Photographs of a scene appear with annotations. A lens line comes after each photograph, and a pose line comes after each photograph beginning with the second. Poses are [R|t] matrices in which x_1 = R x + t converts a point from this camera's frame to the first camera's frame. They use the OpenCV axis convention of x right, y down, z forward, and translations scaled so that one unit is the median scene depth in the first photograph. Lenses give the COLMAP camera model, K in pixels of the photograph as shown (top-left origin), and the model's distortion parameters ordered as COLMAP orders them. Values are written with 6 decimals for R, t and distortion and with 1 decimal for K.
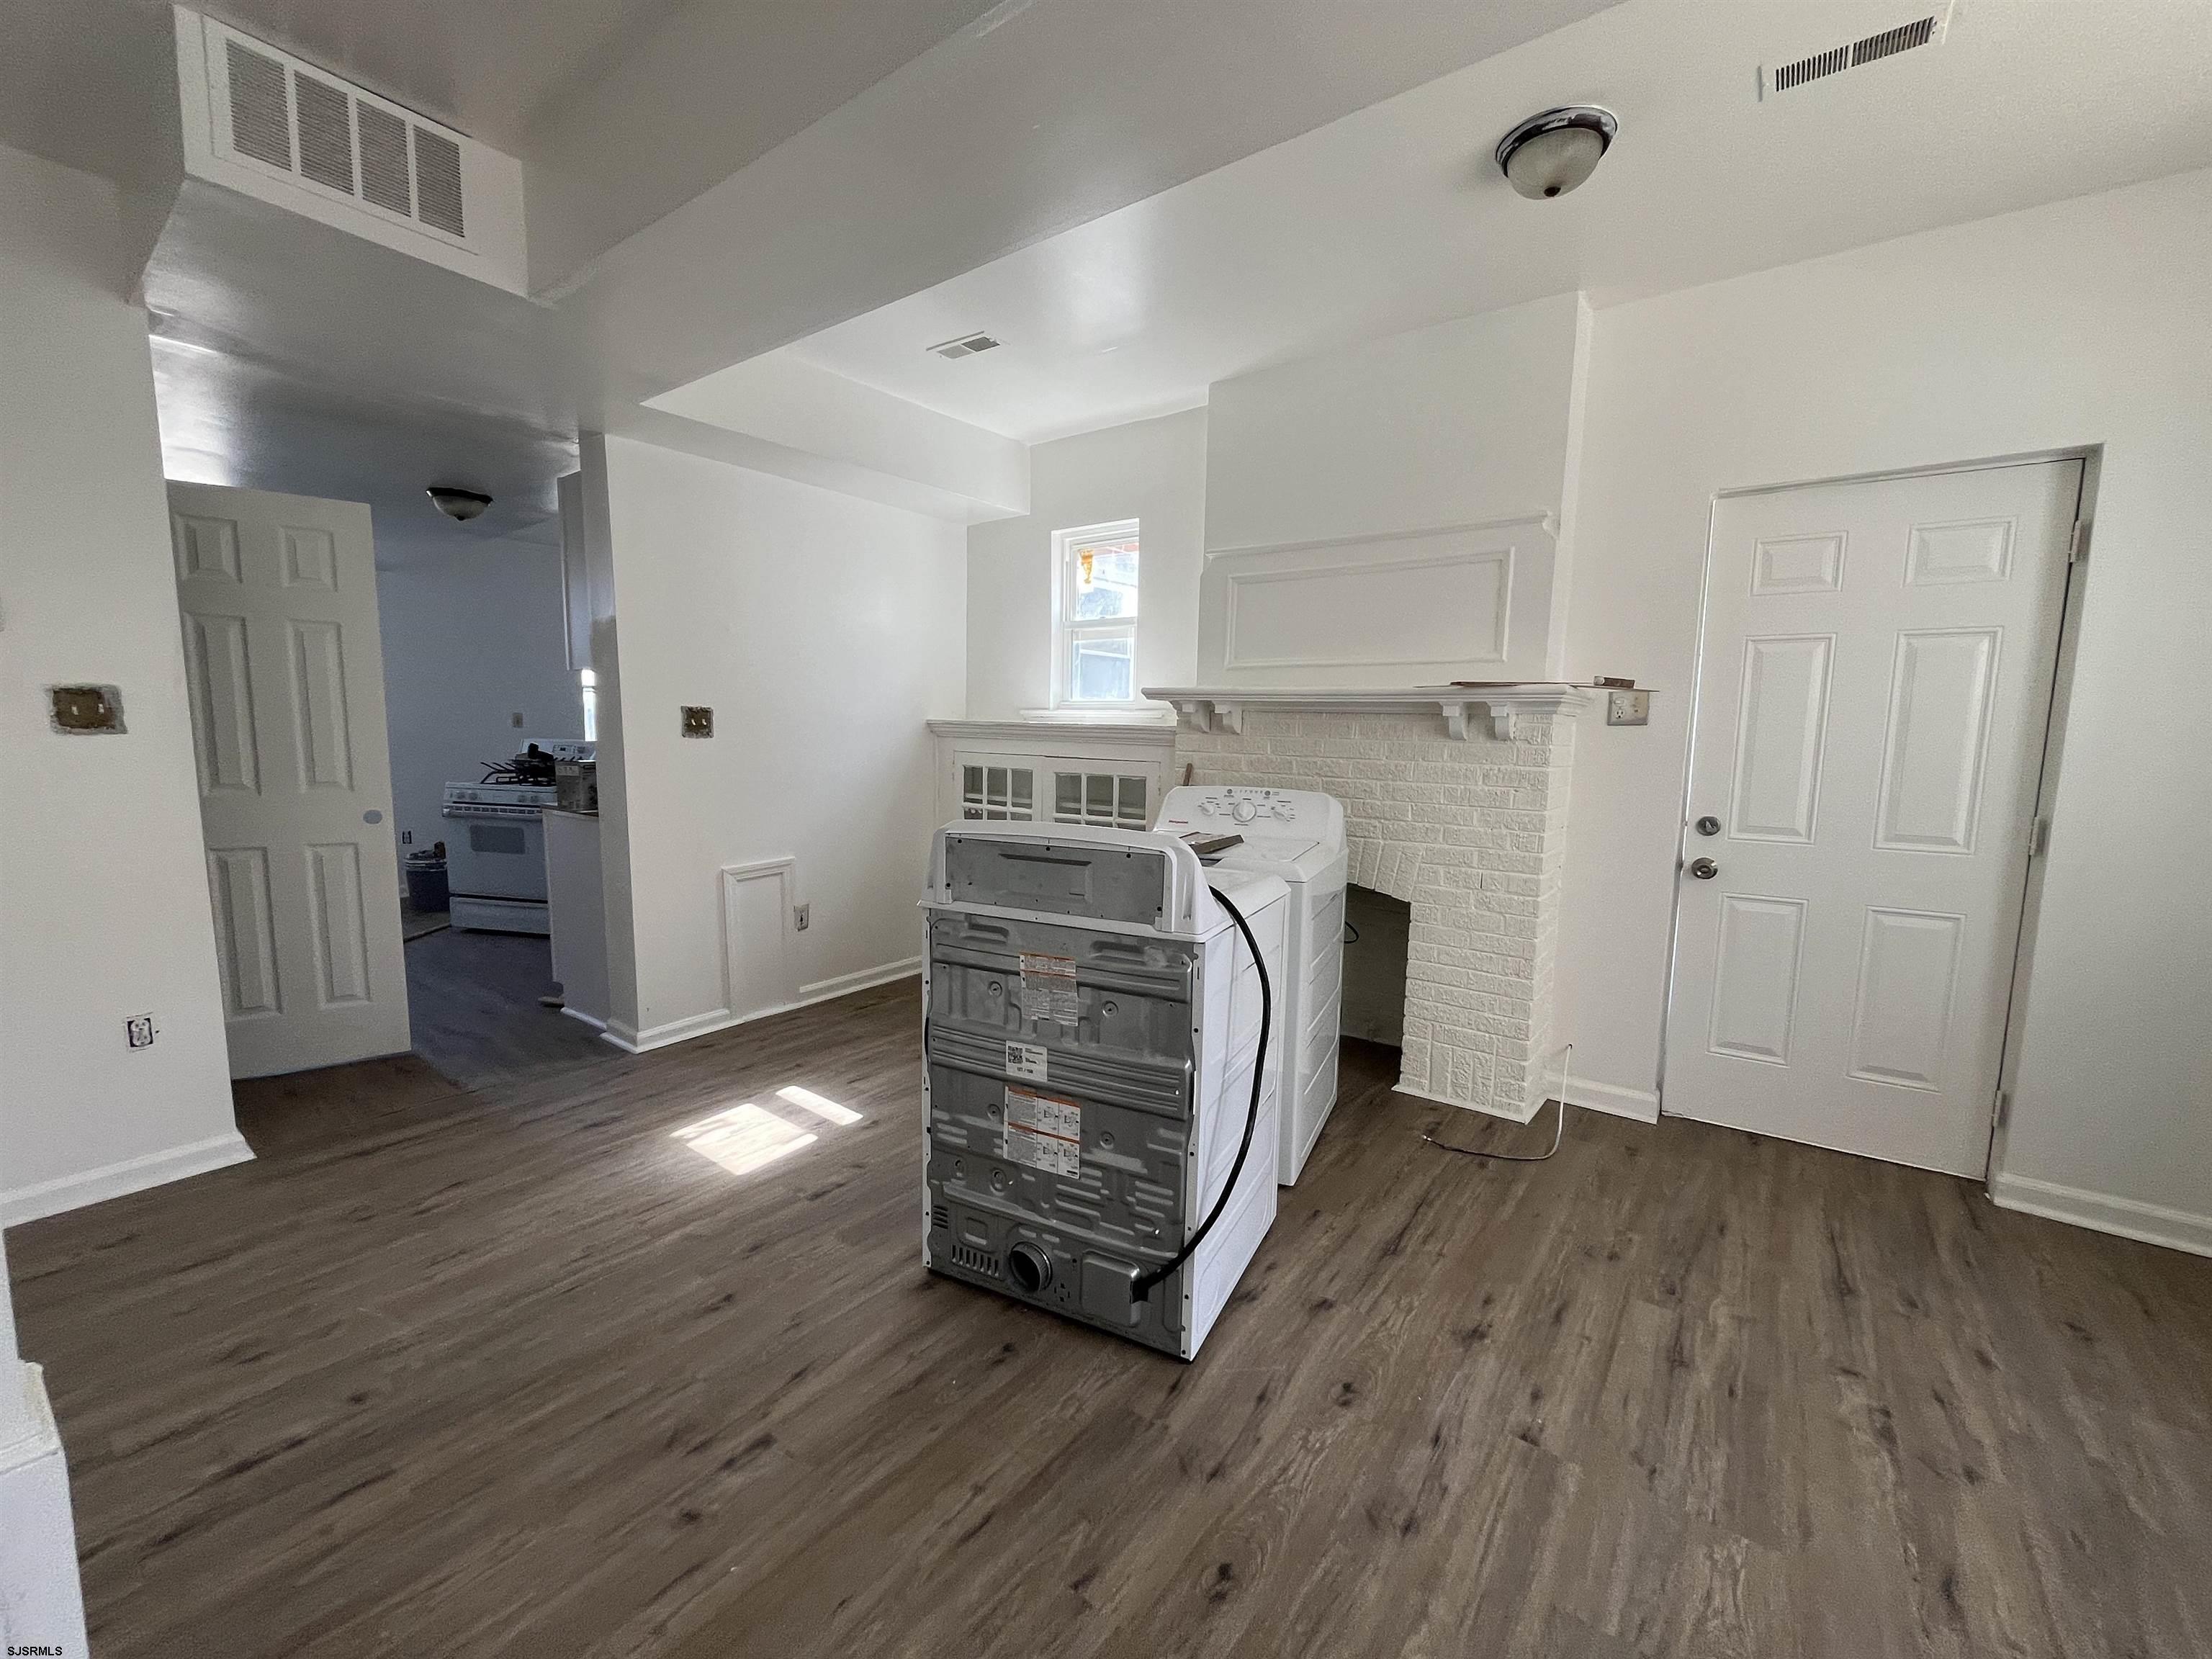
lens RADIAL K [[896.9, 0, 1116.3], [0, 896.9, 831.1], [0, 0, 1]] dist [-0.012213, 0.000478]
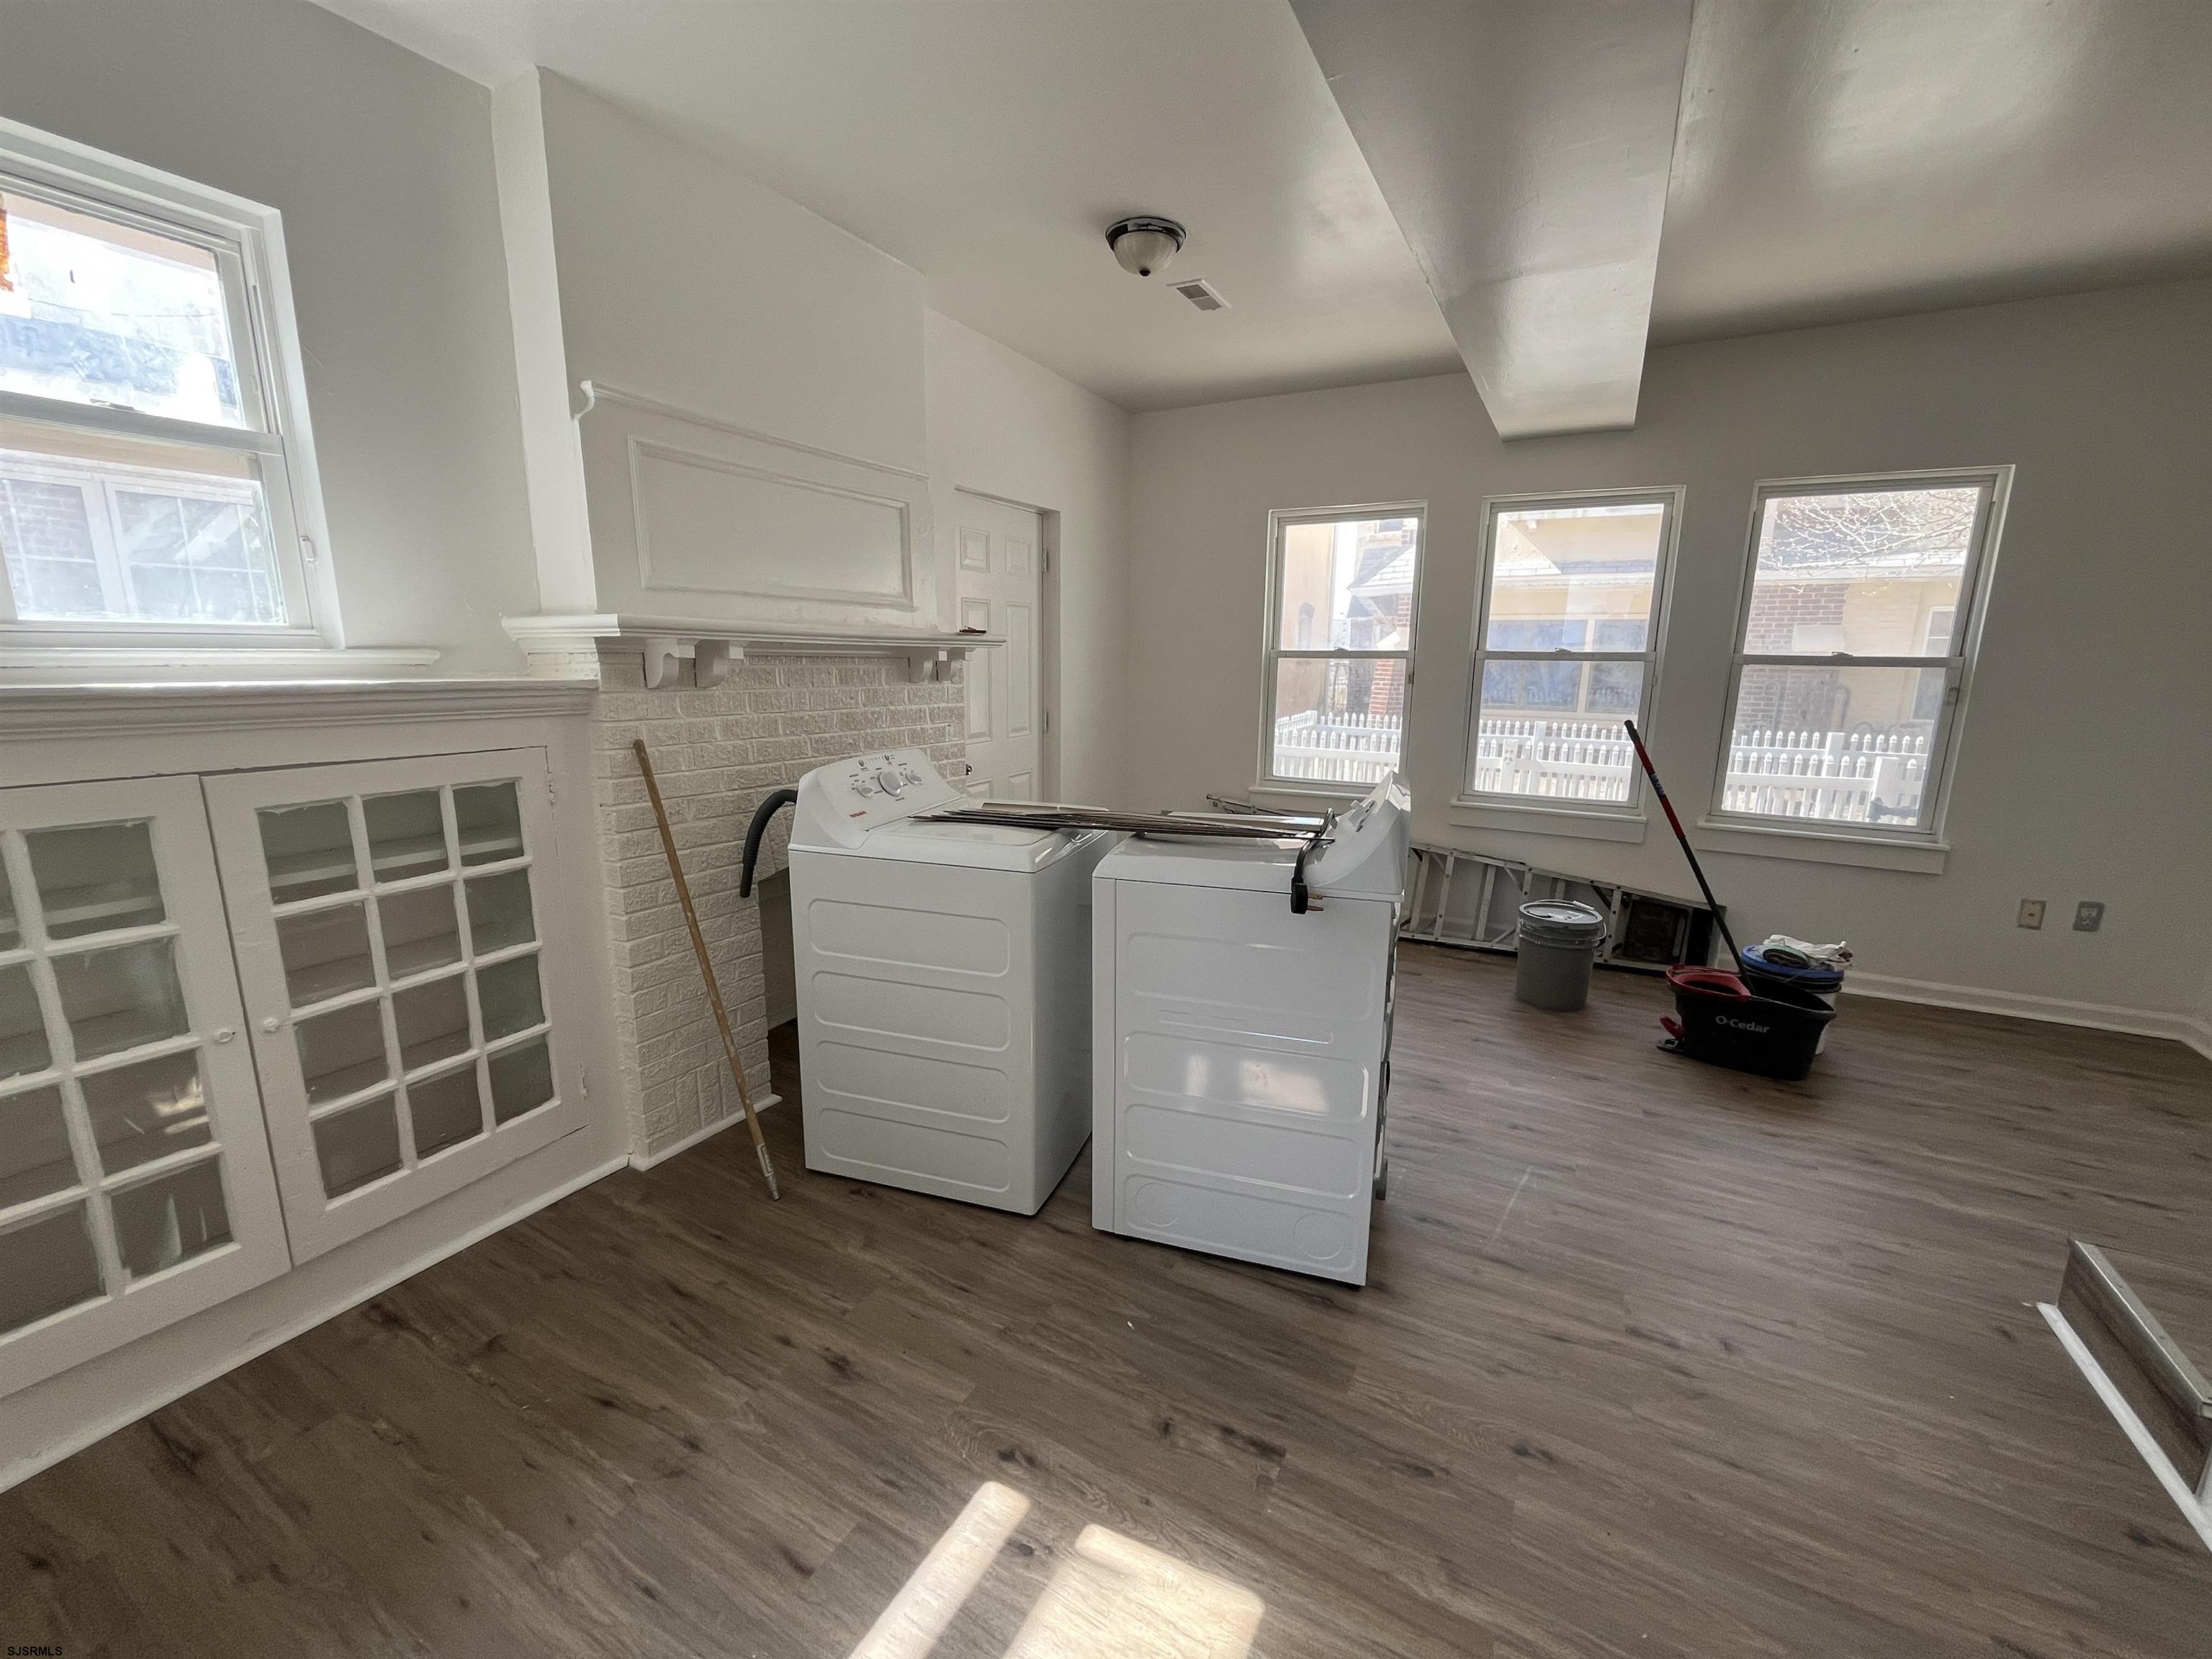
lens RADIAL K [[896.9, 0, 1113.1], [0, 896.9, 834.3], [0, 0, 1]] dist [-0.012213, 0.000478]
pose [[-0.135119, -0.201355, 0.970154, -0.711765], [0.119444, 0.968683, 0.217685, -0.133695], [-0.983604, 0.145292, -0.106837, 0.942614]]
